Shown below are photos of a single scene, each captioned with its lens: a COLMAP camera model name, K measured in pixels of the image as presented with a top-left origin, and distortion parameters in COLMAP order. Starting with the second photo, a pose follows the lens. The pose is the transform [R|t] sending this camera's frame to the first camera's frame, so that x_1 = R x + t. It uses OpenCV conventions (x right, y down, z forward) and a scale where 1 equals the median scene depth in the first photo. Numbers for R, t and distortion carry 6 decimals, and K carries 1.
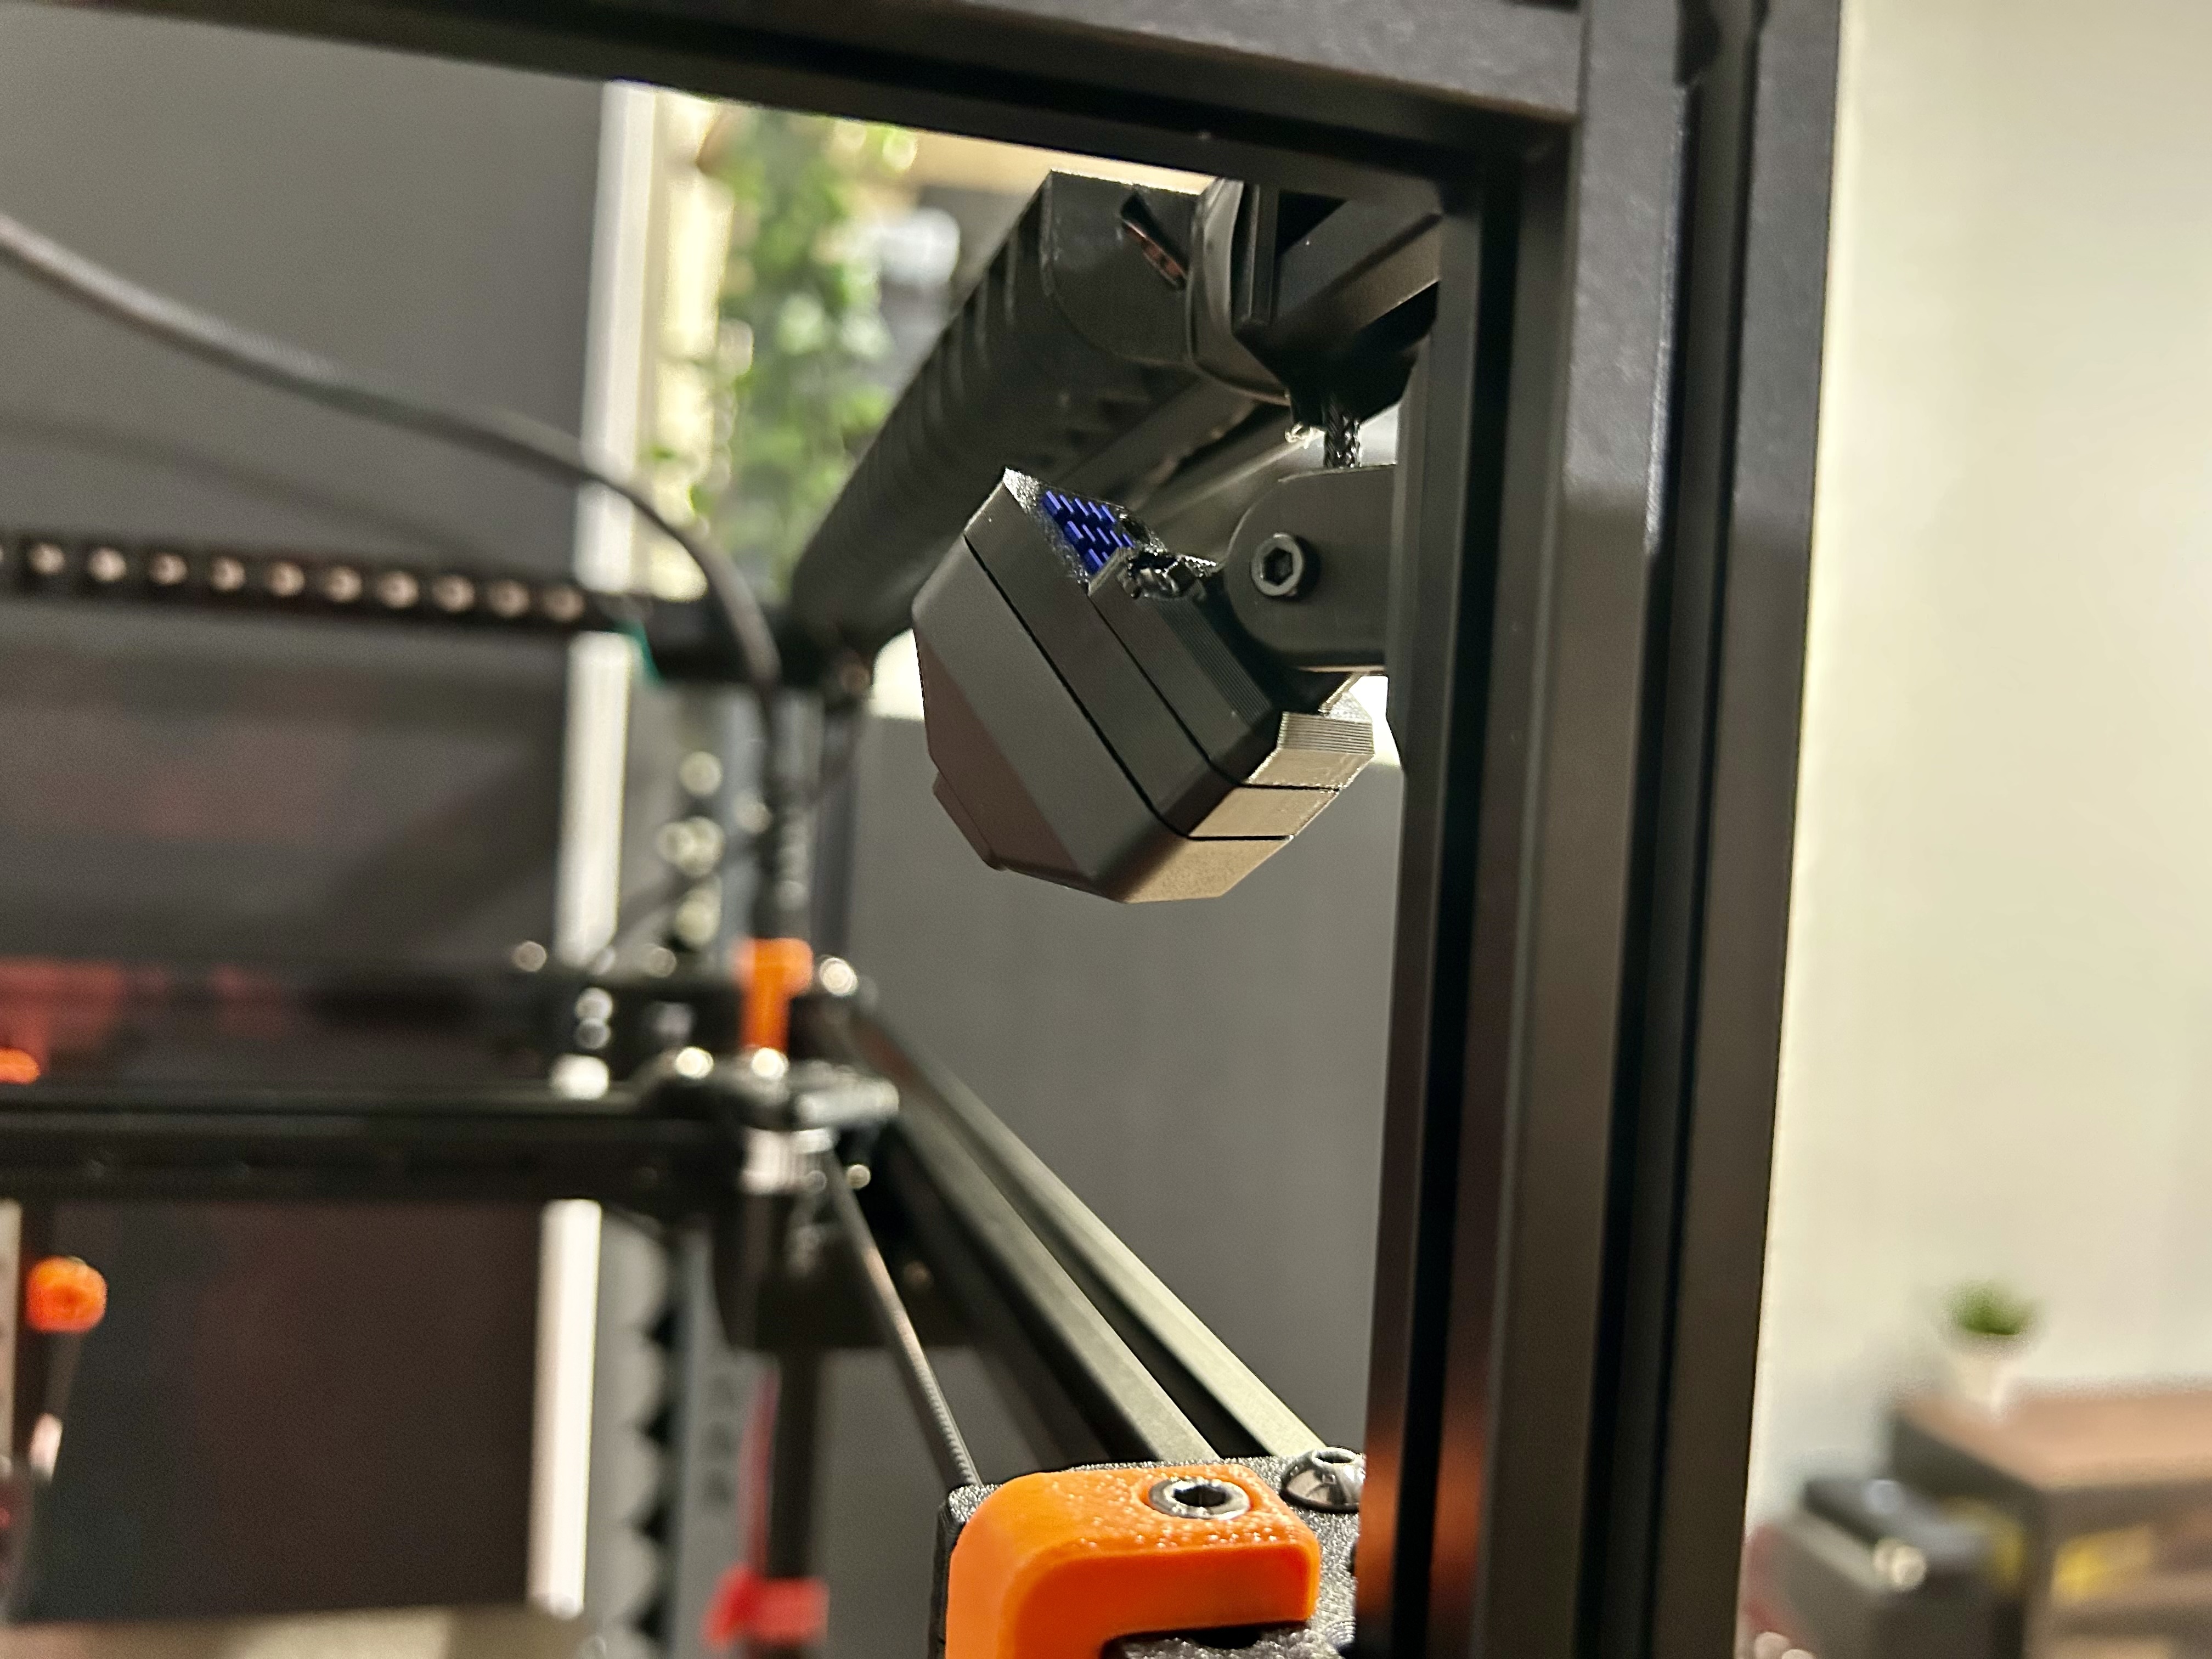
lens RADIAL K [[1676.8, 0, 1104.0], [0, 1676.8, 827.0], [0, 0, 1]] dist [-0.002928, -0.000811]
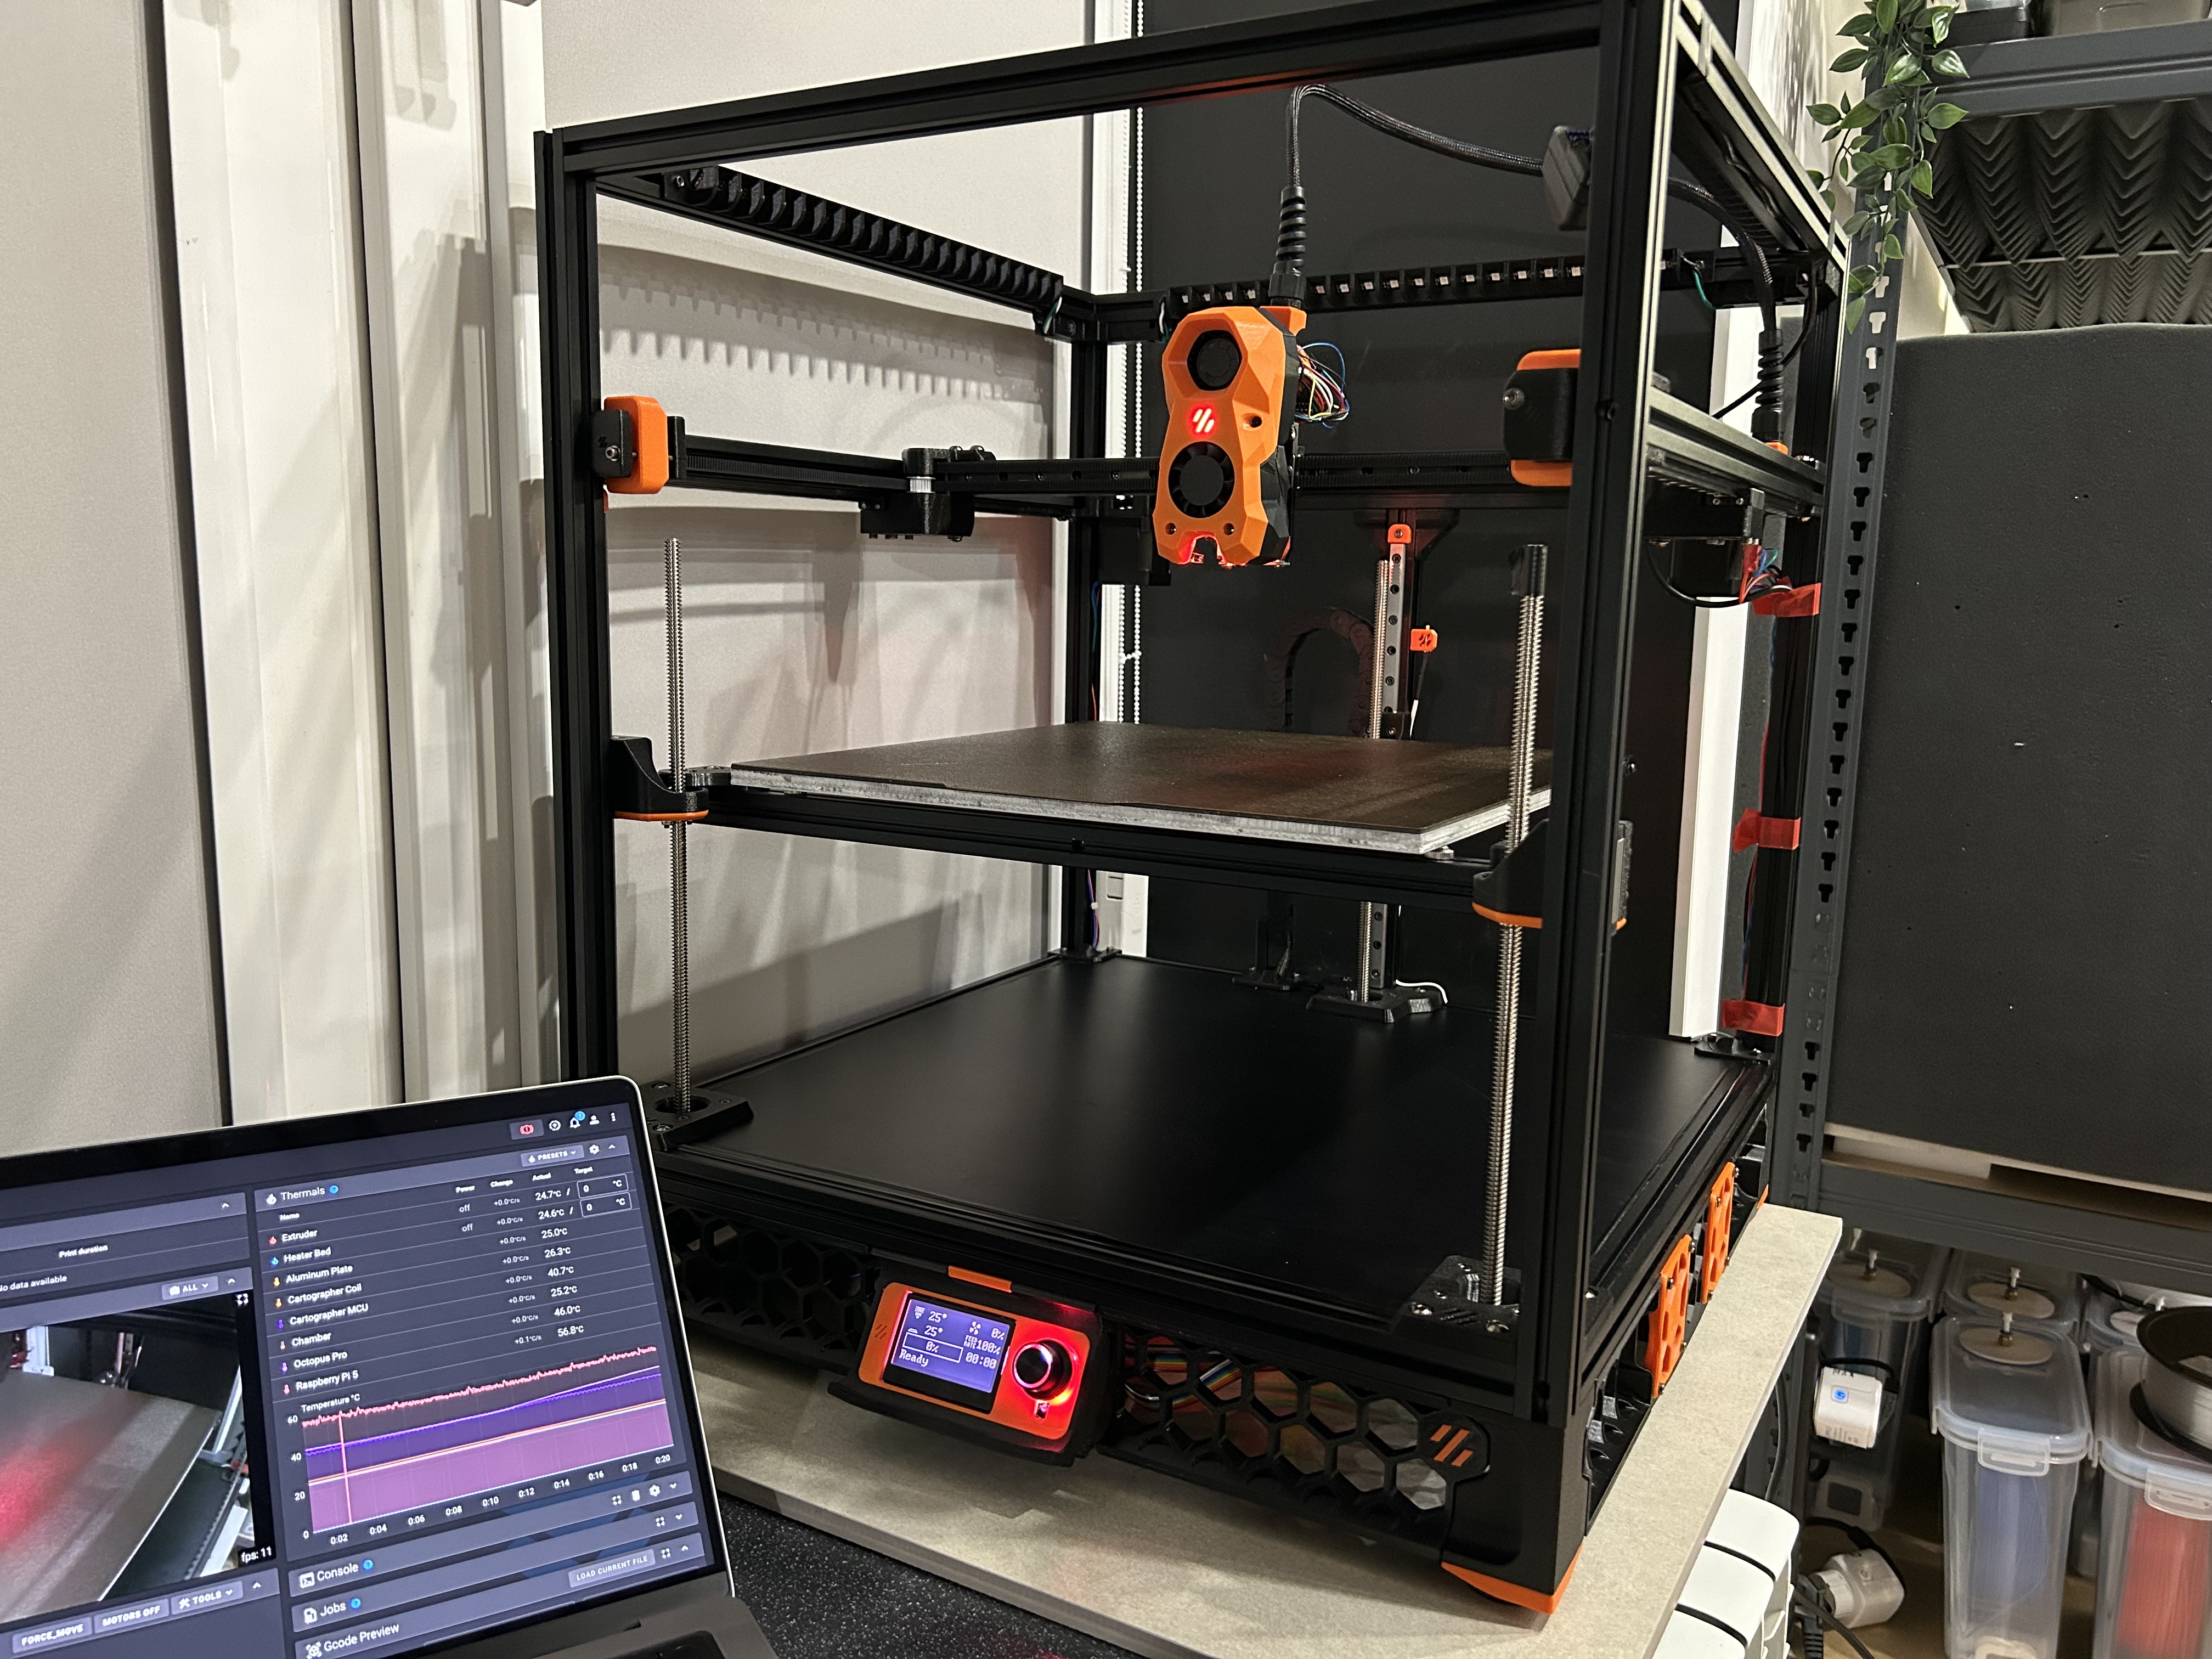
lens RADIAL K [[1676.8, 0, 1113.2], [0, 1676.8, 830.1], [0, 0, 1]] dist [-0.002928, -0.000811]
pose [[0.709252, 0.071111, -0.701359, 0.606242], [0.000221, 0.994877, 0.101094, 0.303944], [0.704955, -0.071857, 0.705603, -0.788884]]
